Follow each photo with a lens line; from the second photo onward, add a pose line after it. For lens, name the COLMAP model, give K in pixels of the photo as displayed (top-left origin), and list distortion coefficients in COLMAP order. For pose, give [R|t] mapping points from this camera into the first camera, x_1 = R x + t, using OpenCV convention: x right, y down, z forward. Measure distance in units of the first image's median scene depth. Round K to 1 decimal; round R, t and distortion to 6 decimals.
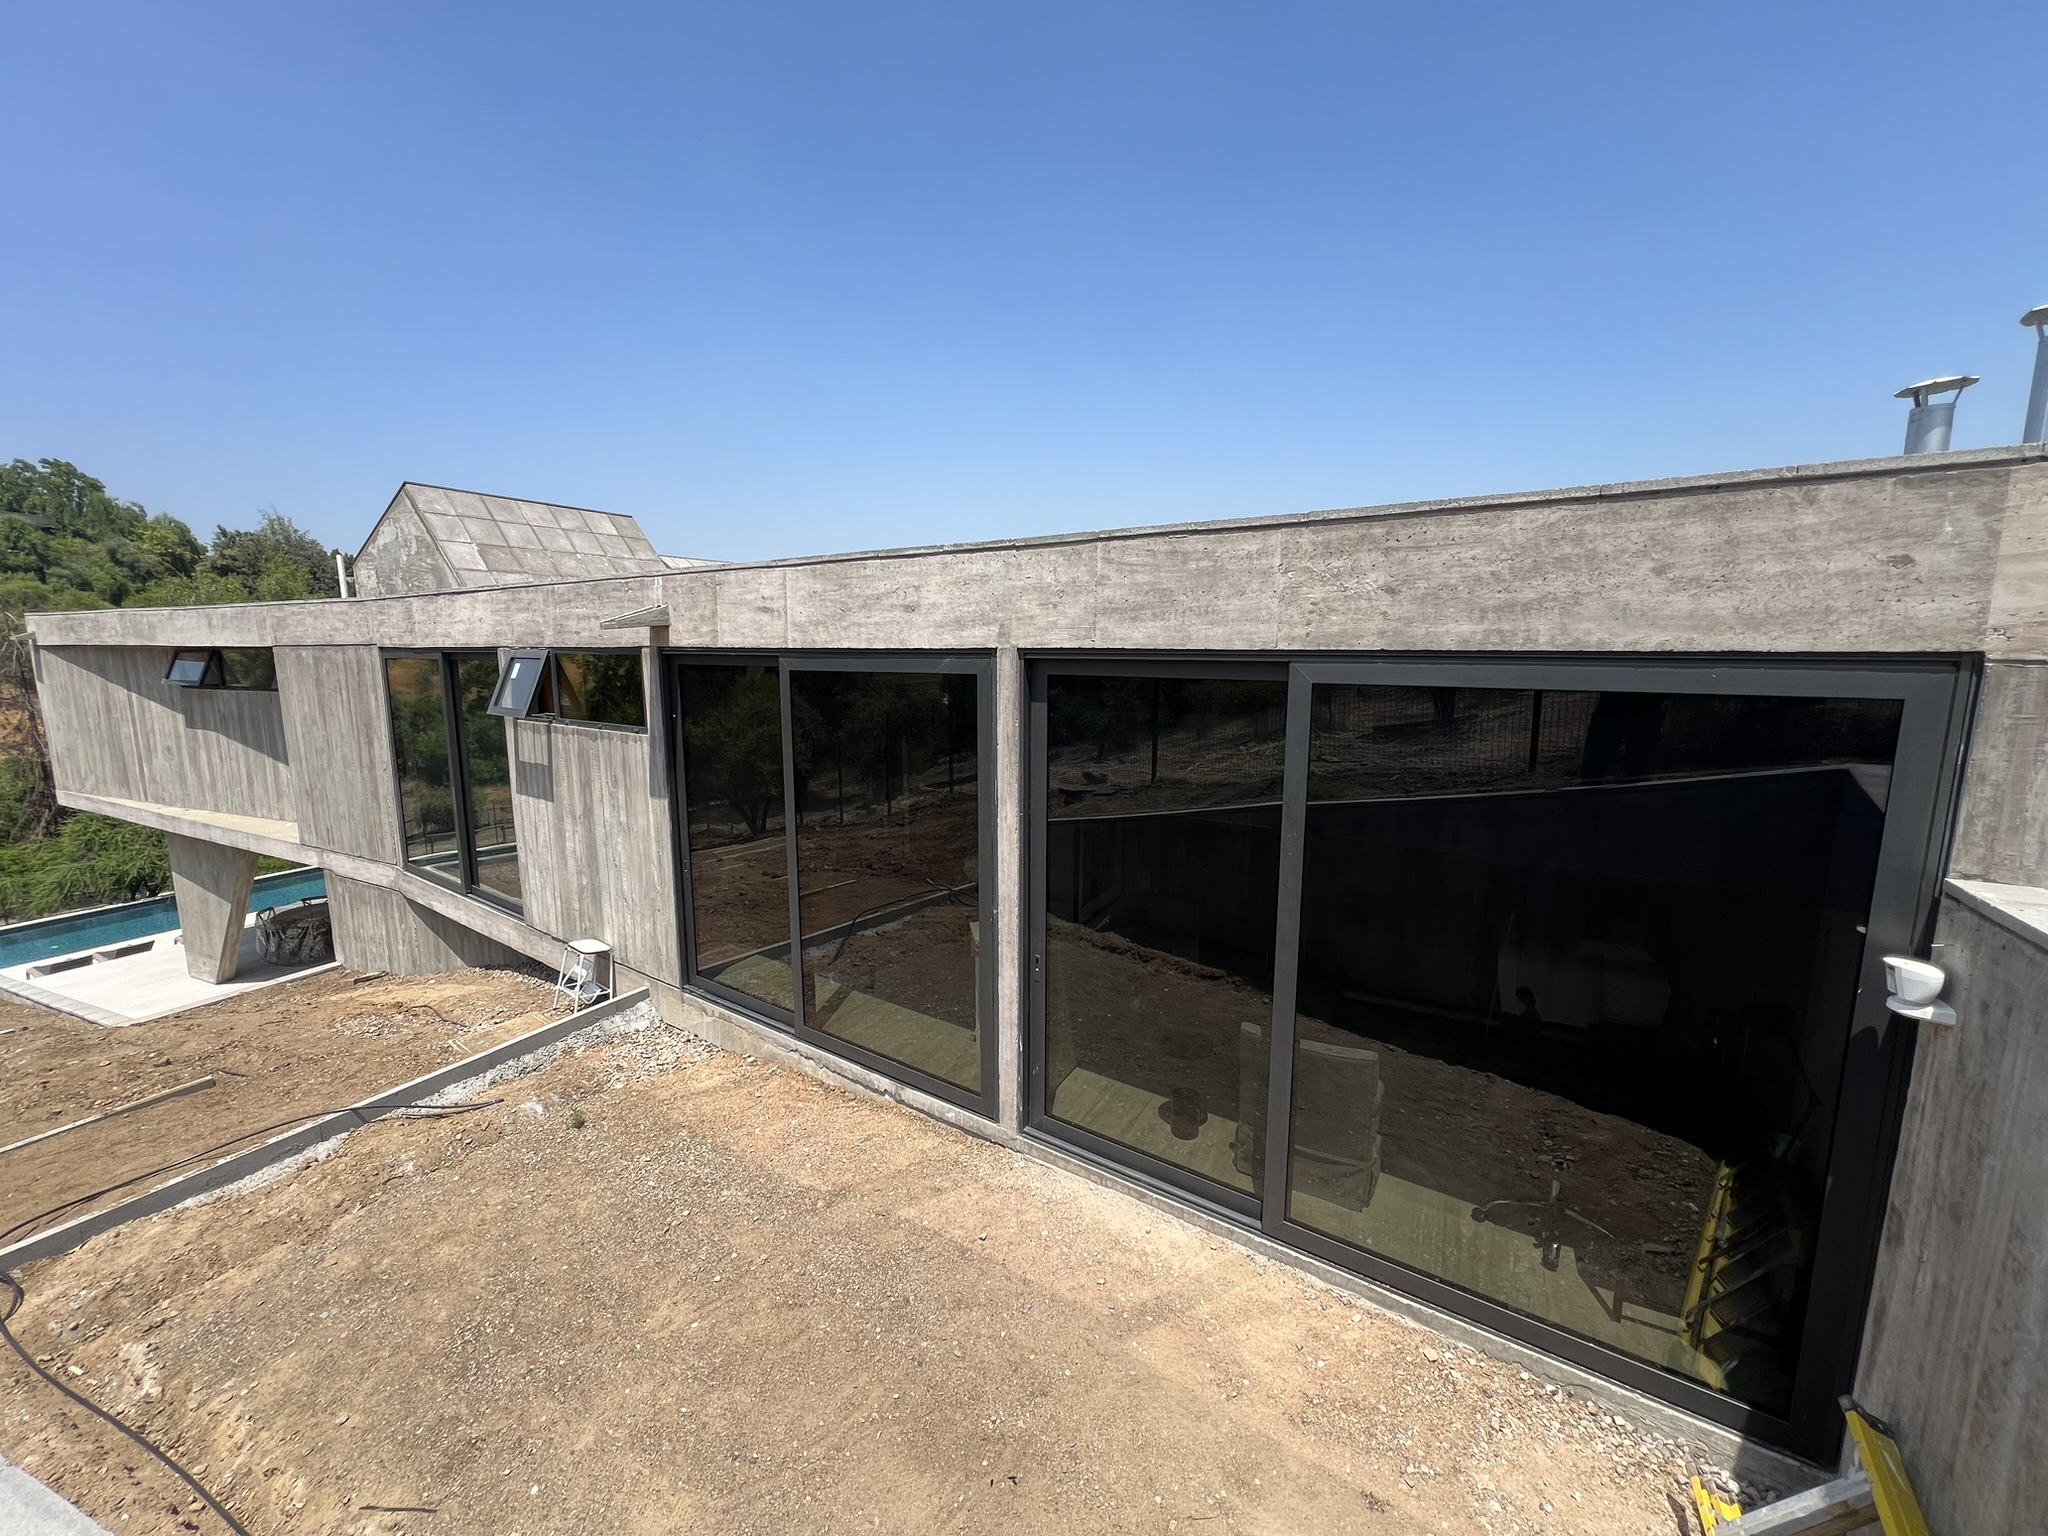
lens RADIAL K [[824.9, 0, 1024.0], [0, 824.9, 768.0], [0, 0, 1]] dist [0.000417, 0.000191]
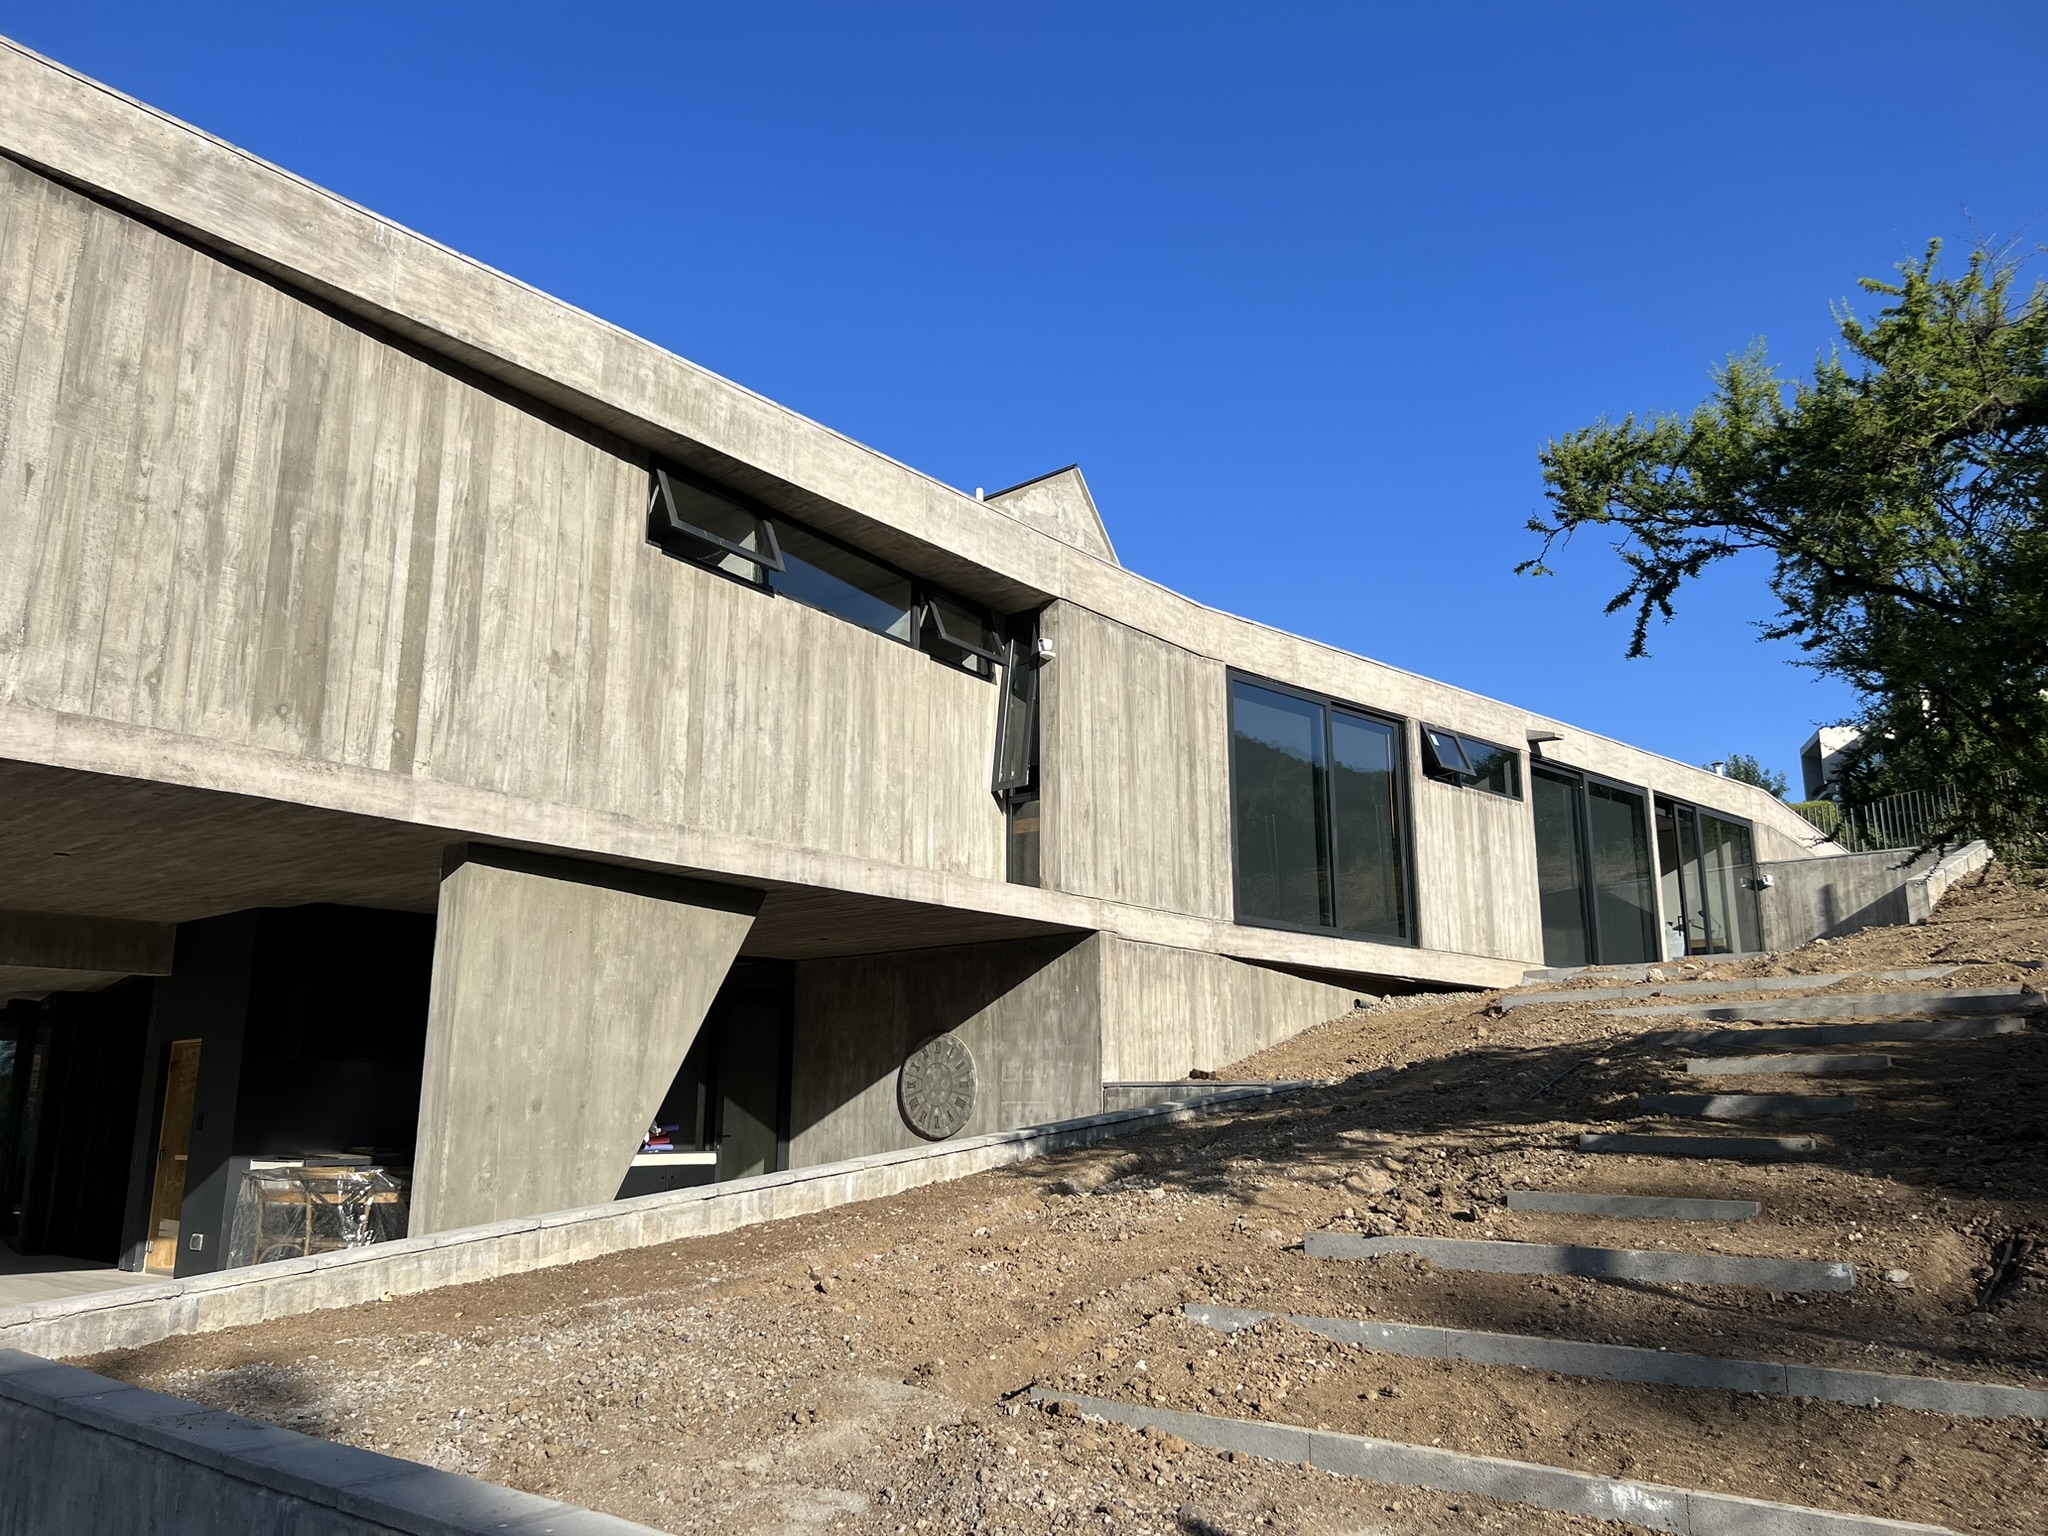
lens RADIAL K [[1517.9, 0, 1024.0], [0, 1517.9, 768.0], [0, 0, 1]] dist [0.014529, 0.004352]
pose [[0.214971, 0.220862, 0.951319, -4.684095], [0.145891, 0.955900, -0.254893, 0.683168], [-0.965662, 0.193583, 0.173270, 1.883672]]
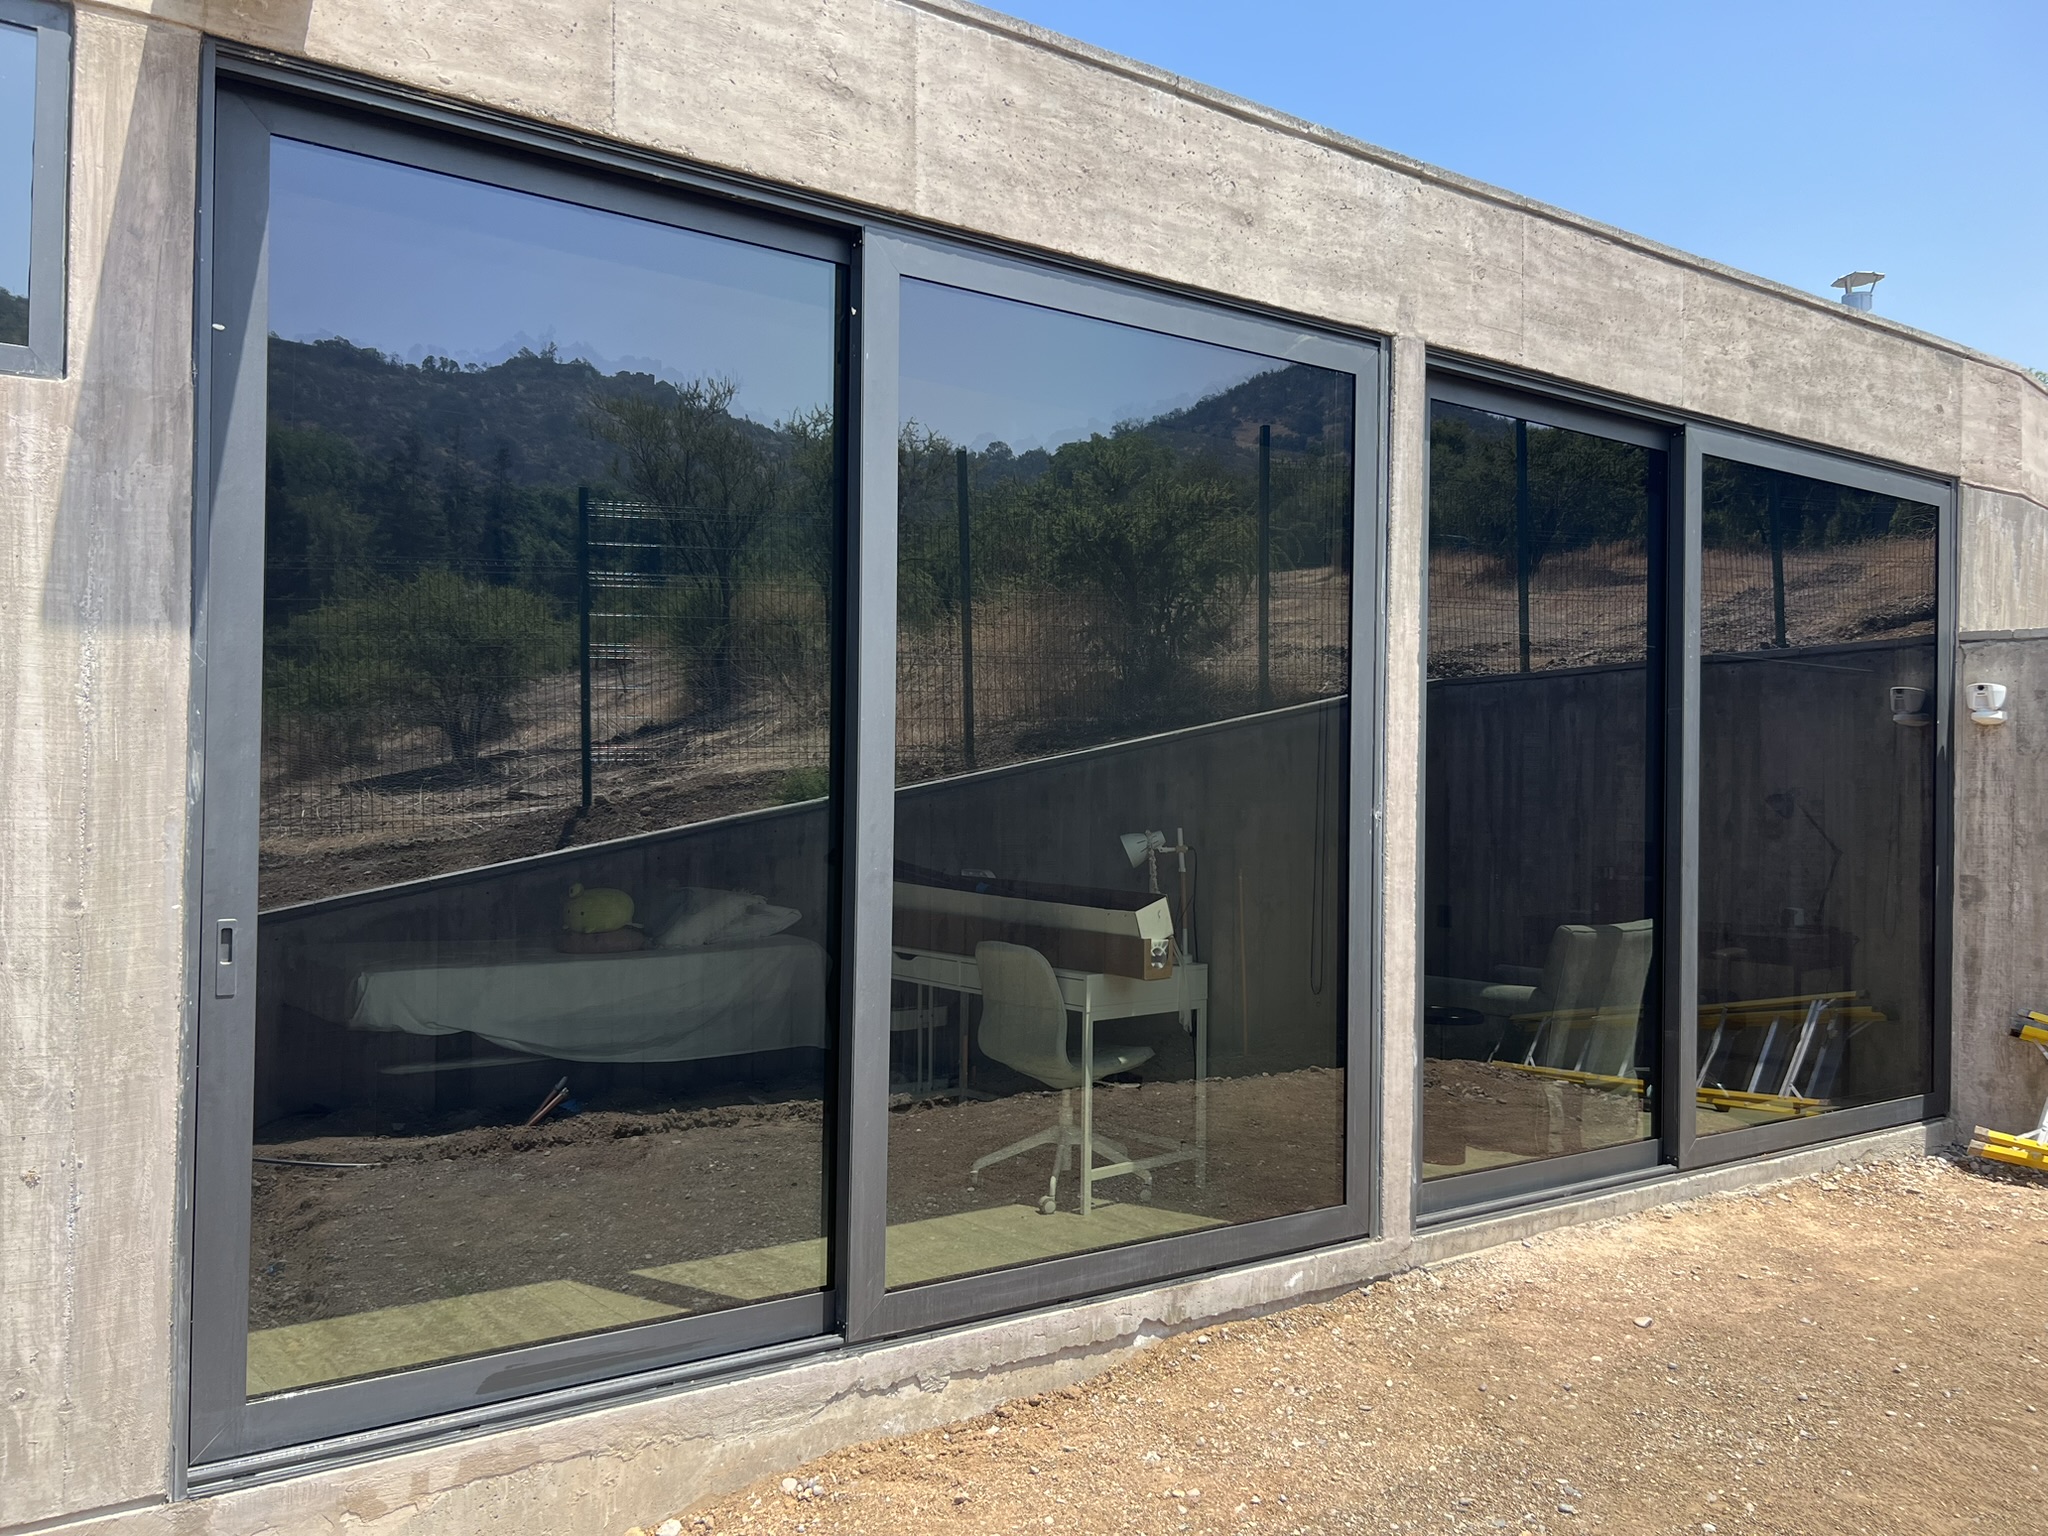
lens RADIAL K [[1517.9, 0, 1024.0], [0, 1517.9, 768.0], [0, 0, 1]] dist [0.014529, 0.004352]
pose [[0.355999, 0.013962, 0.934382, -1.016080], [0.126786, 0.989921, -0.063098, 0.171450], [-0.925846, 0.140929, 0.350640, 0.833285]]
